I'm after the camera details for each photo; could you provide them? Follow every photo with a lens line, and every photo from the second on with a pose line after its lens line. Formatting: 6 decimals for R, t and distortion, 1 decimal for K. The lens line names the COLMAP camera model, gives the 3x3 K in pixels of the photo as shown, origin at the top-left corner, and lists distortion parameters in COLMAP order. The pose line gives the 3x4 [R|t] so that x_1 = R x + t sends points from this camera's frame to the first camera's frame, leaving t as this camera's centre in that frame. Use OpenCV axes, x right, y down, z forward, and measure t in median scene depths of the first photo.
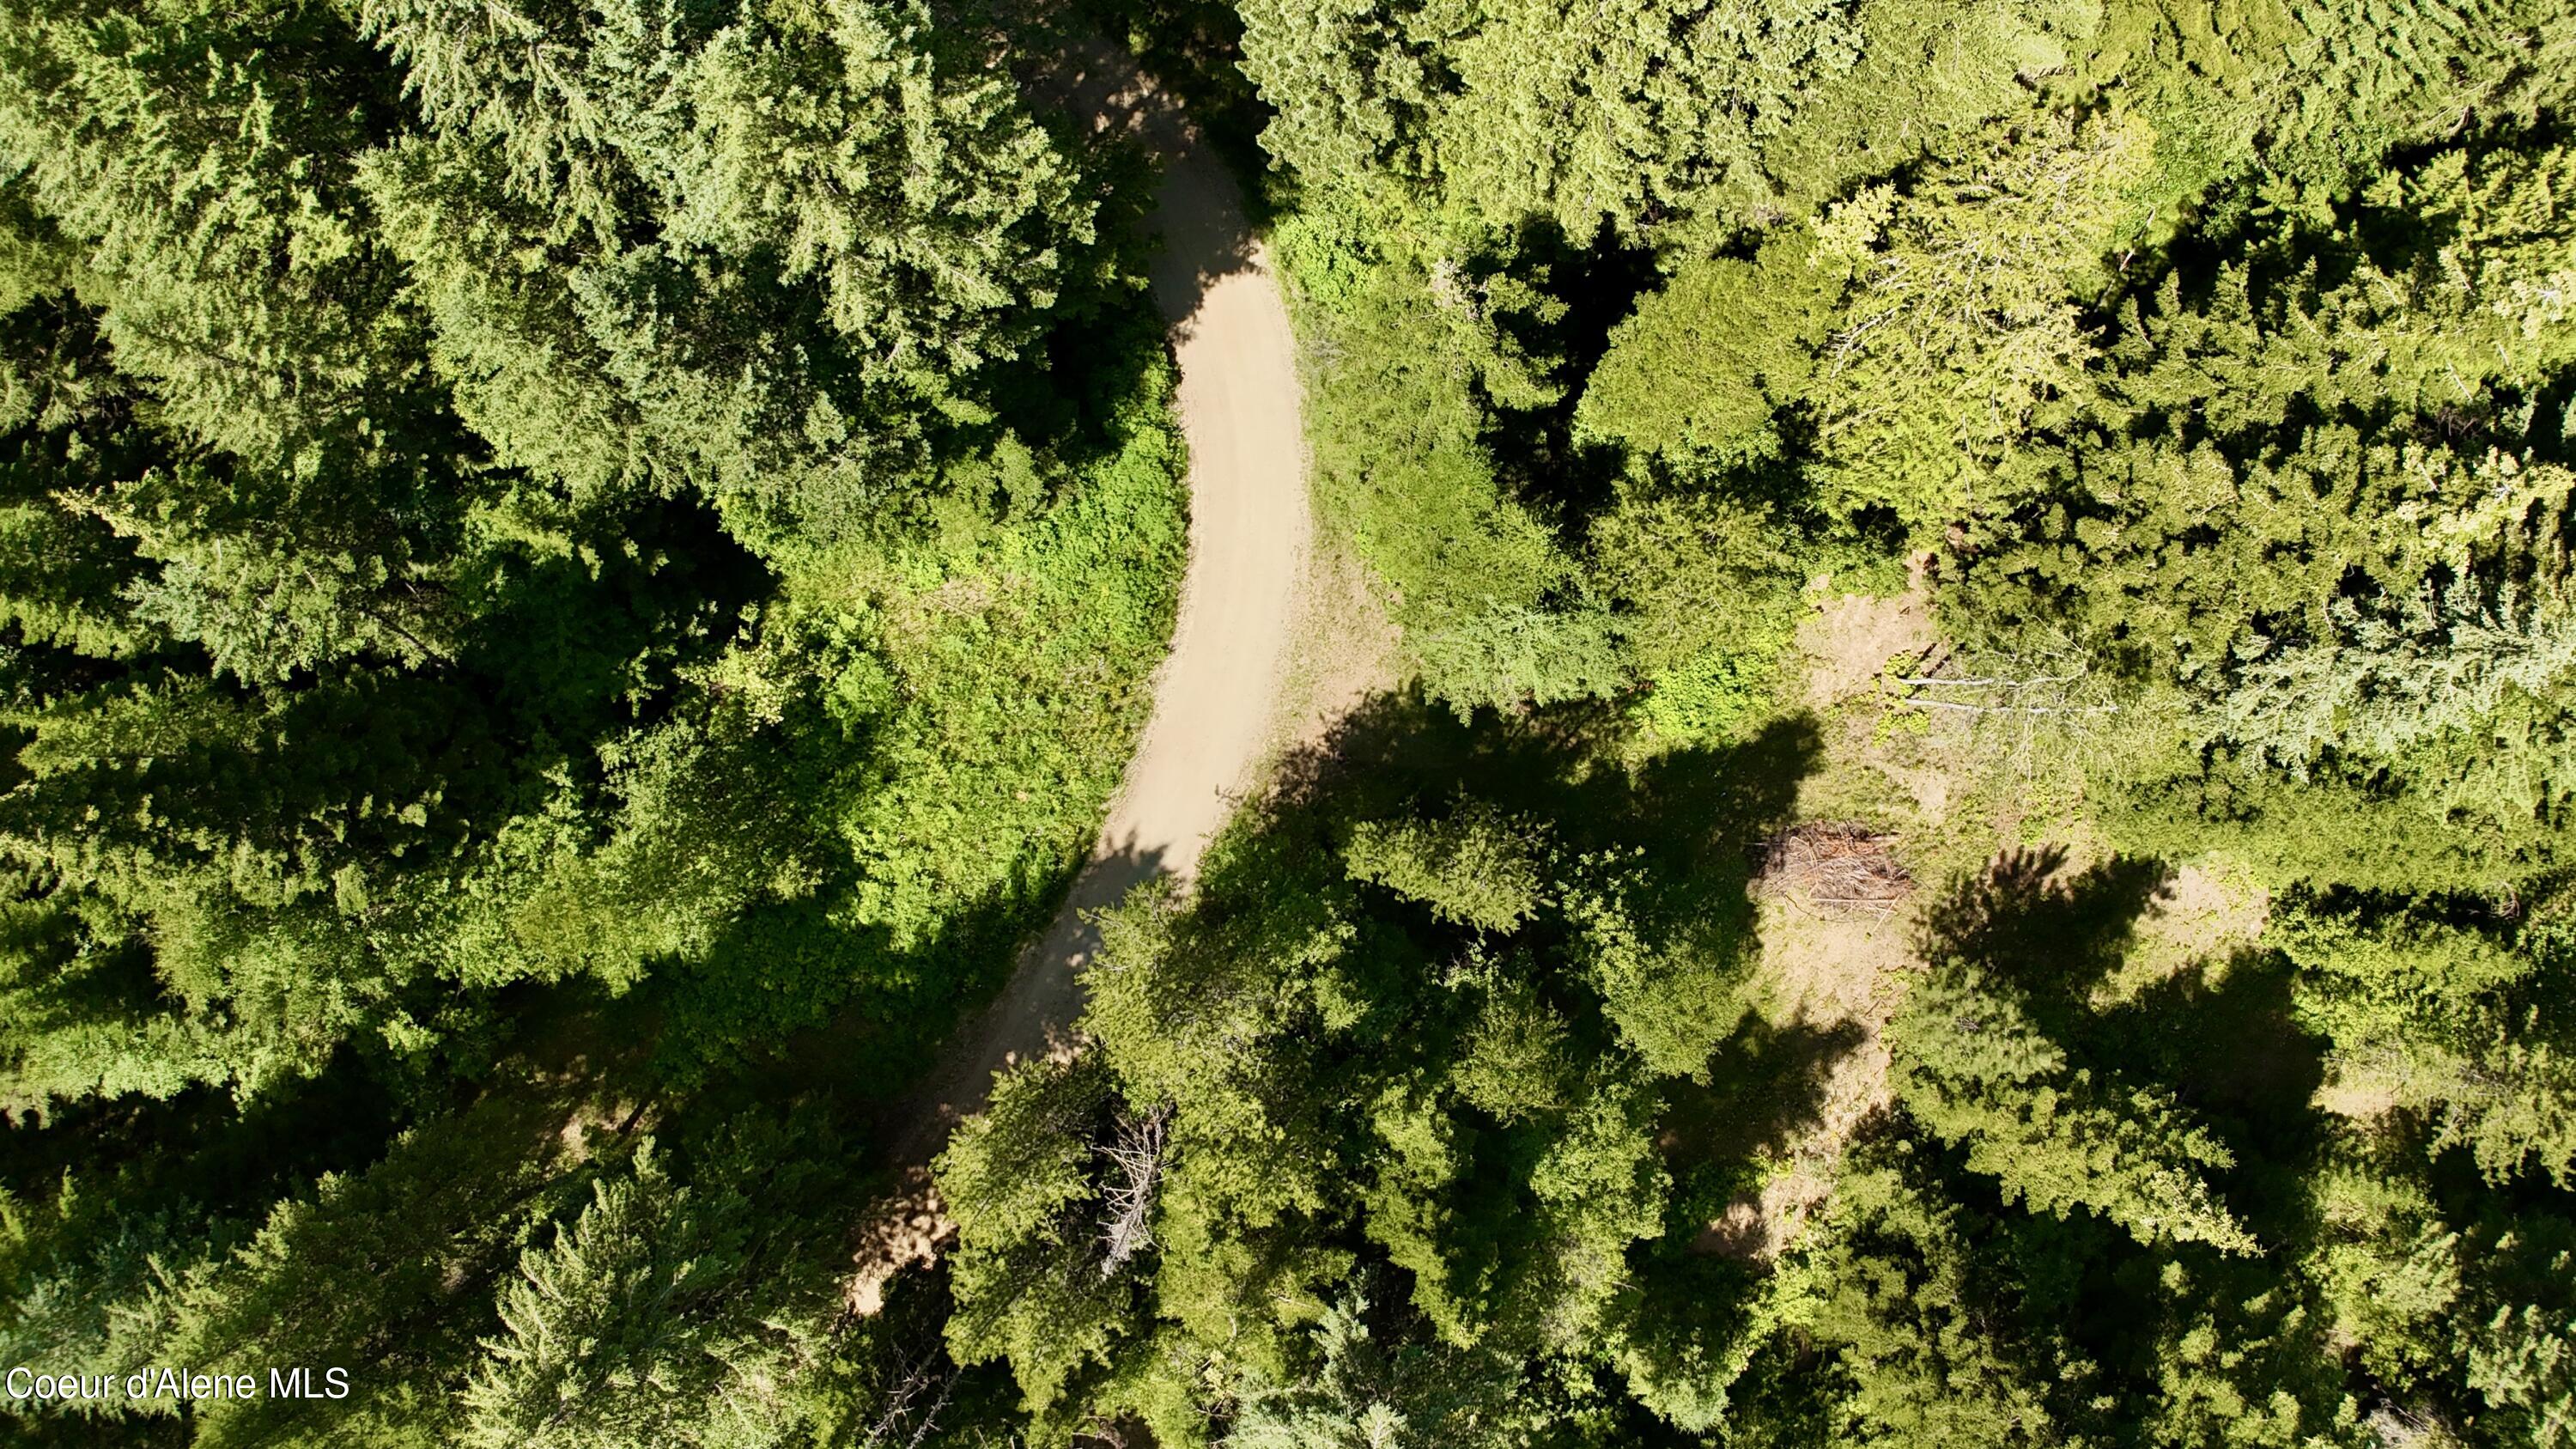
lens RADIAL K [[1636.3, 0, 1303.5], [0, 1636.3, 724.5], [0, 0, 1]] dist [-0.173454, -0.008301]
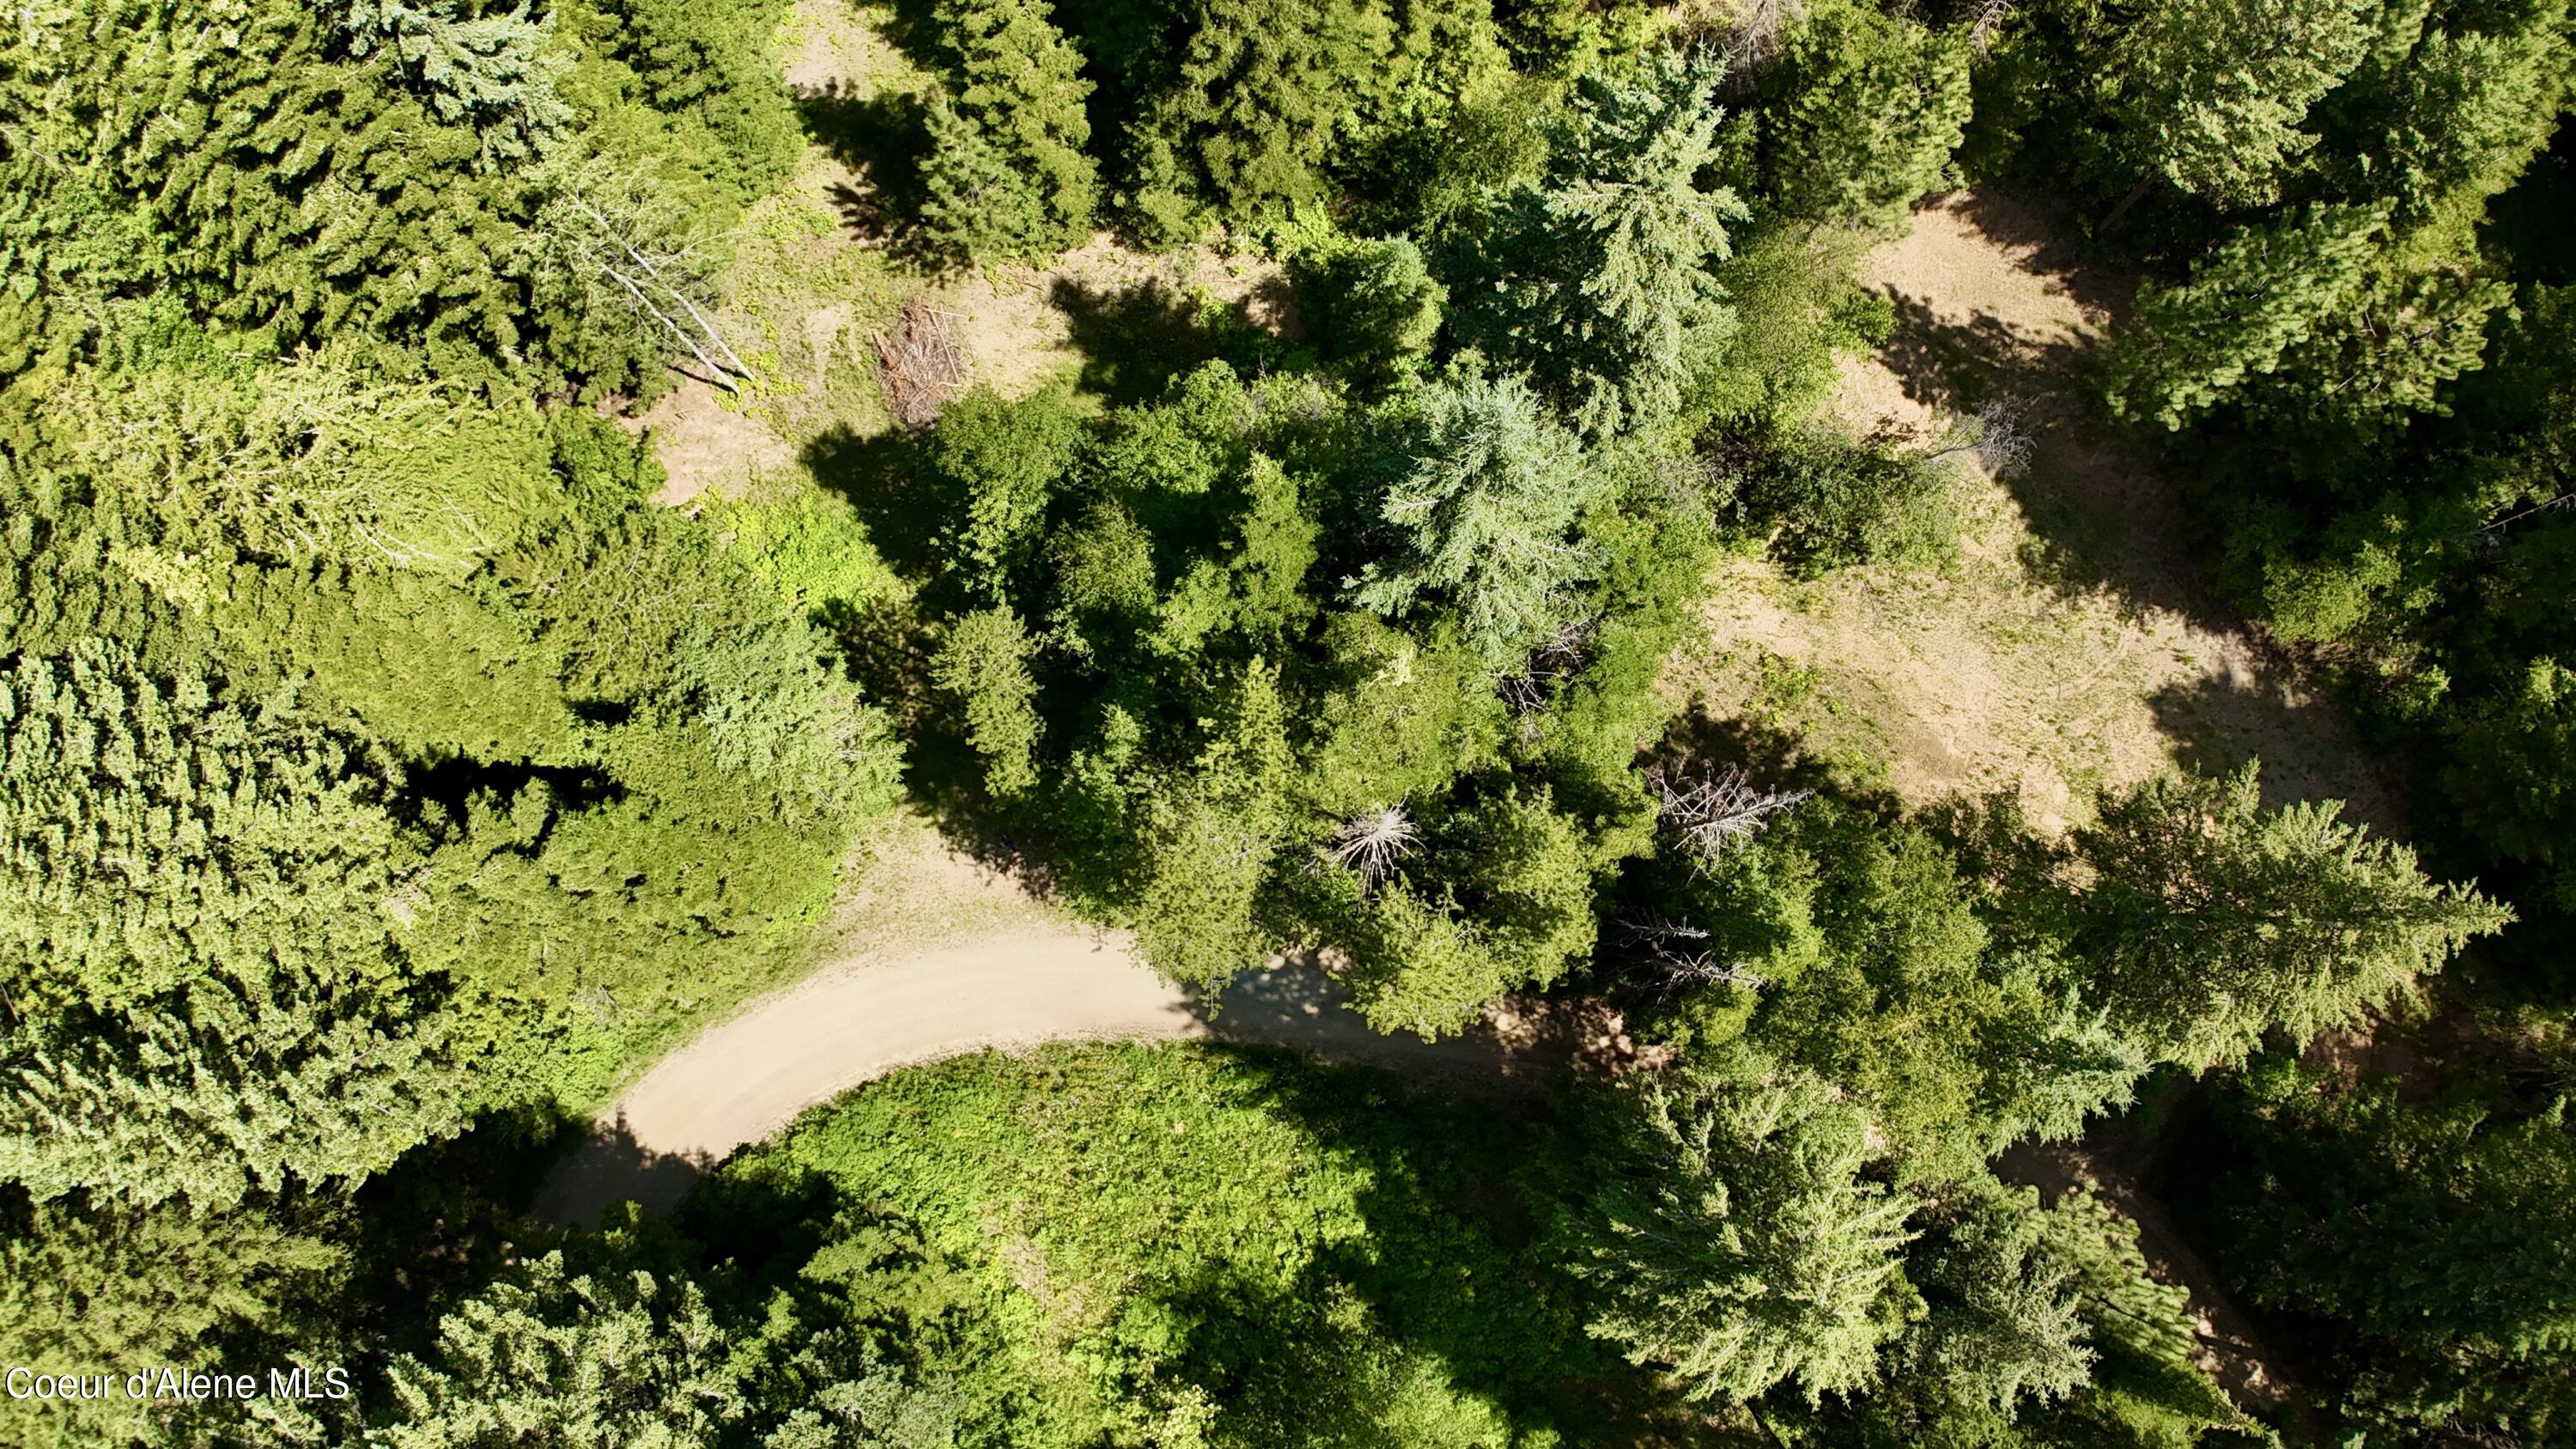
lens RADIAL K [[1636.3, 0, 1302.1], [0, 1636.3, 714.0], [0, 0, 1]] dist [-0.173454, -0.008301]
pose [[-0.411144, -0.900420, 0.142142, -0.123494], [0.911297, -0.409815, 0.039878, 0.185710], [0.022345, 0.145930, 0.989043, -0.006417]]
